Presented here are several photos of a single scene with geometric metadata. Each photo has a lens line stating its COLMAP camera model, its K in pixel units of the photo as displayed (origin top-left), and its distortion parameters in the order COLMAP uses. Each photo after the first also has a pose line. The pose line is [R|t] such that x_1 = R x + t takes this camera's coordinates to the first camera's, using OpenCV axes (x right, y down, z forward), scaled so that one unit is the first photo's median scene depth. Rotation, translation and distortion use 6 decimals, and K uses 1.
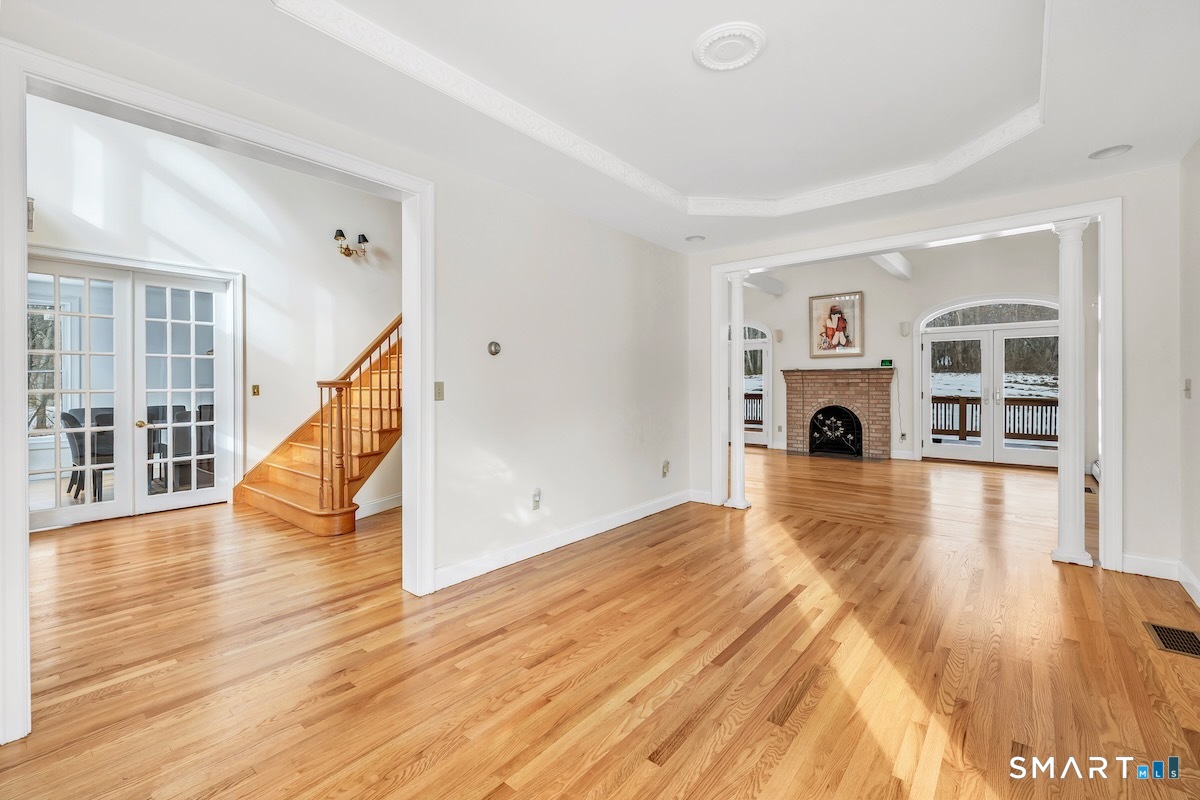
lens RADIAL K [[509.6, 0, 593.3], [0, 509.6, 383.4], [0, 0, 1]] dist [0.002828, 0.001017]
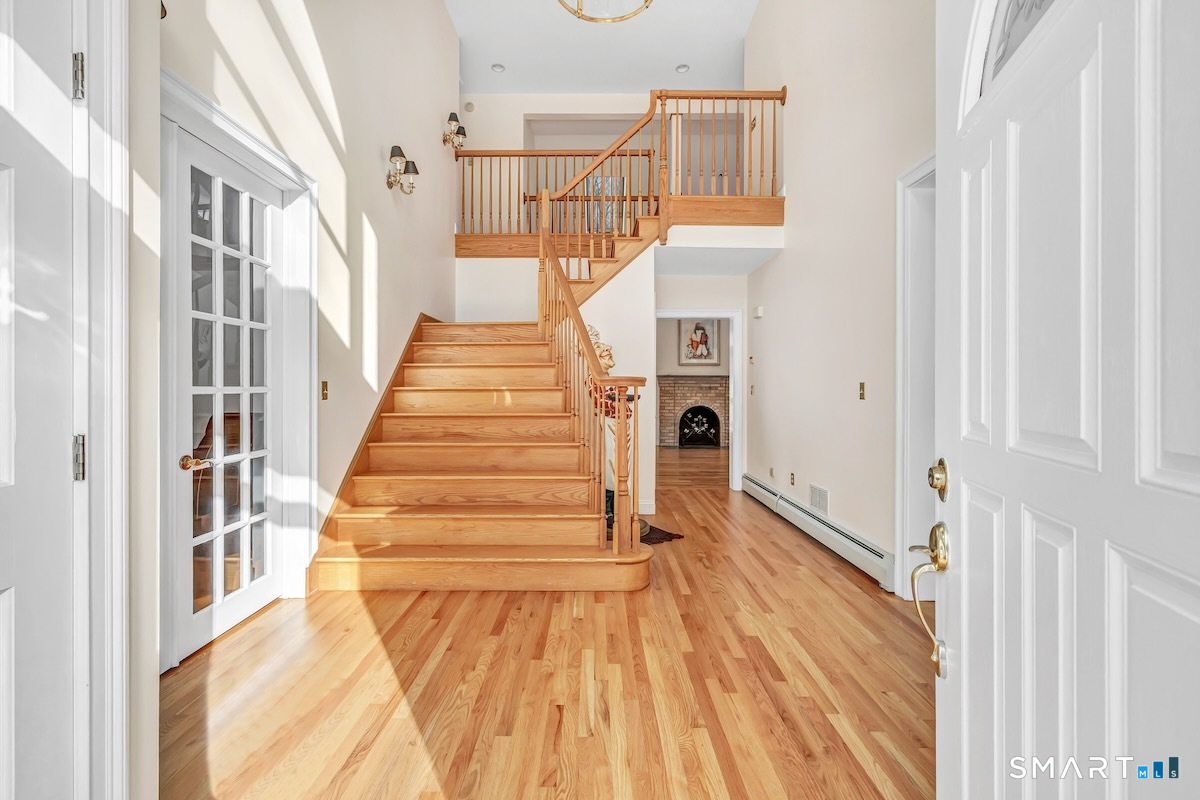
lens RADIAL K [[509.6, 0, 597.0], [0, 509.6, 394.7], [0, 0, 1]] dist [0.002828, 0.001017]
pose [[0.773635, -0.001912, 0.633628, -0.502306], [-0.005899, 0.999930, 0.010219, 0.006765], [-0.633604, -0.011644, 0.773570, 0.229832]]
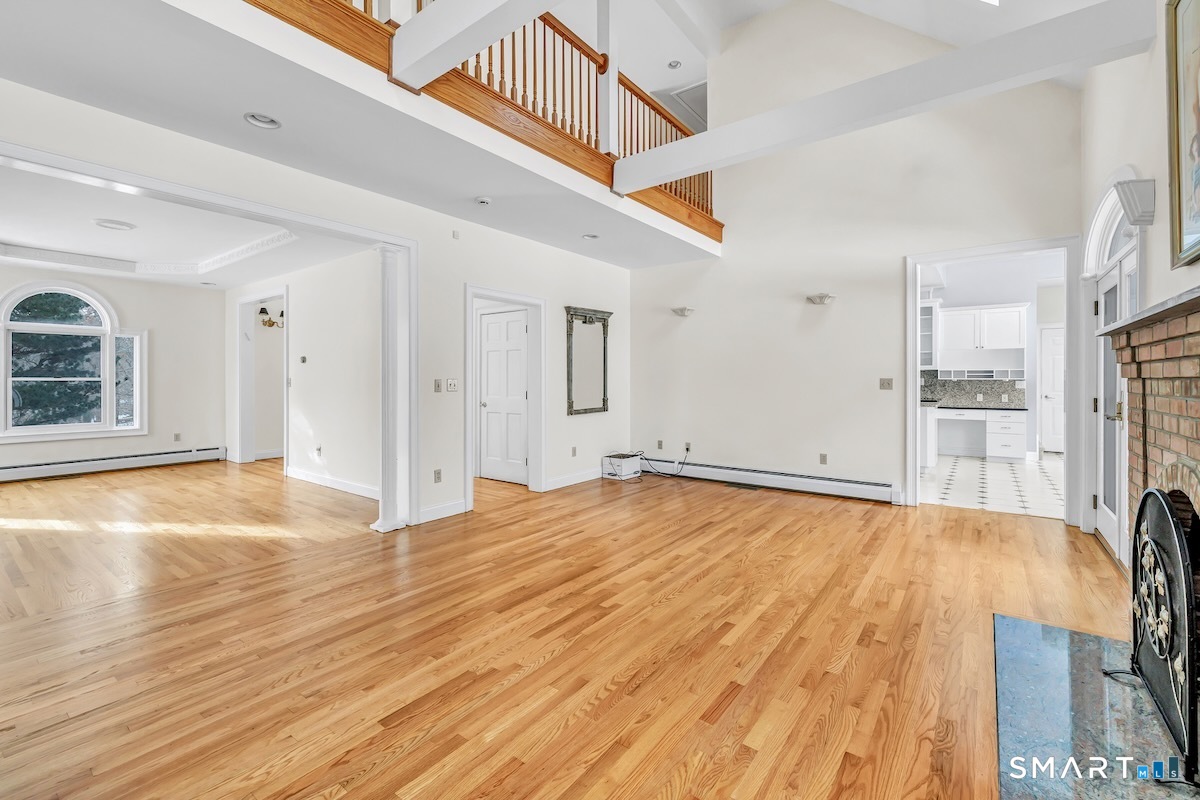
lens RADIAL K [[509.6, 0, 595.1], [0, 509.6, 377.5], [0, 0, 1]] dist [0.002828, 0.001017]
pose [[0.056501, 0.000137, -0.998403, 0.695256], [0.000285, 1.000000, 0.000153, -0.001362], [0.998403, -0.000293, 0.056501, 0.796976]]
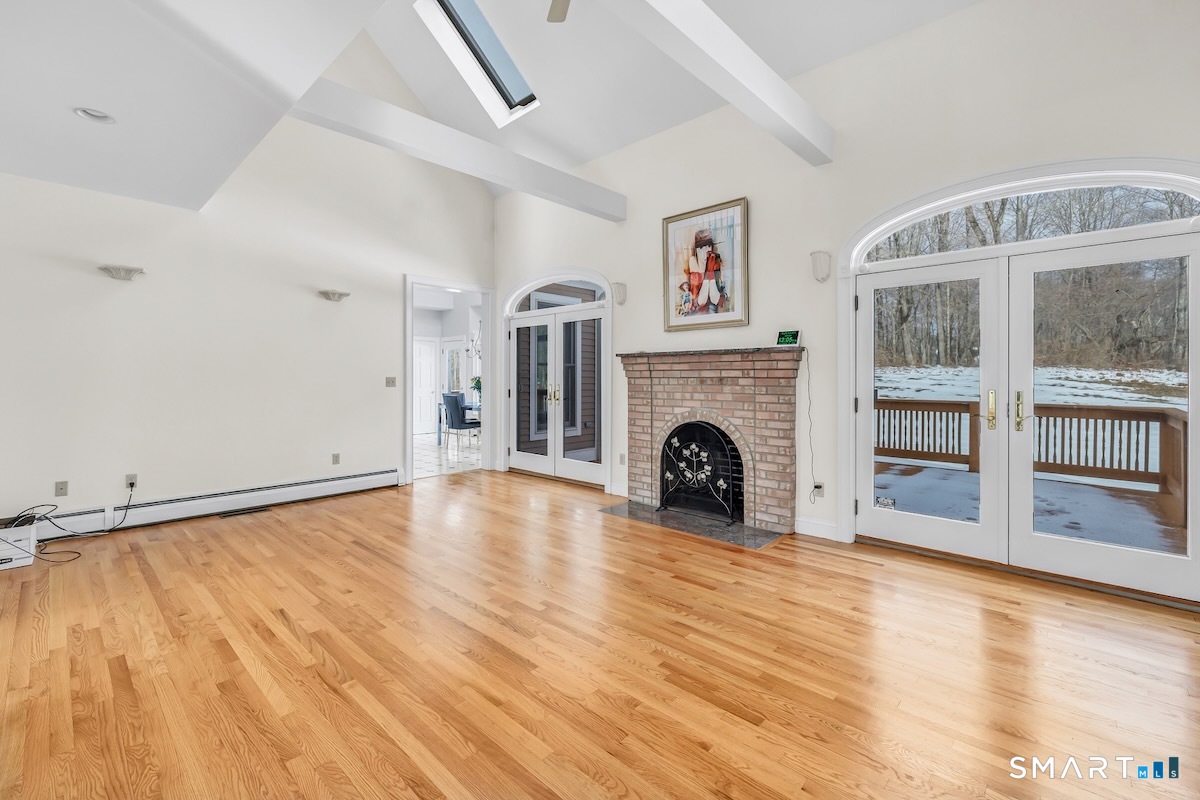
lens RADIAL K [[509.6, 0, 592.3], [0, 509.6, 376.5], [0, 0, 1]] dist [0.002828, 0.001017]
pose [[0.998323, 0.004420, -0.057720, 0.412293], [-0.004606, 0.999985, -0.003093, -0.000192], [0.057706, 0.003354, 0.998328, 0.495766]]
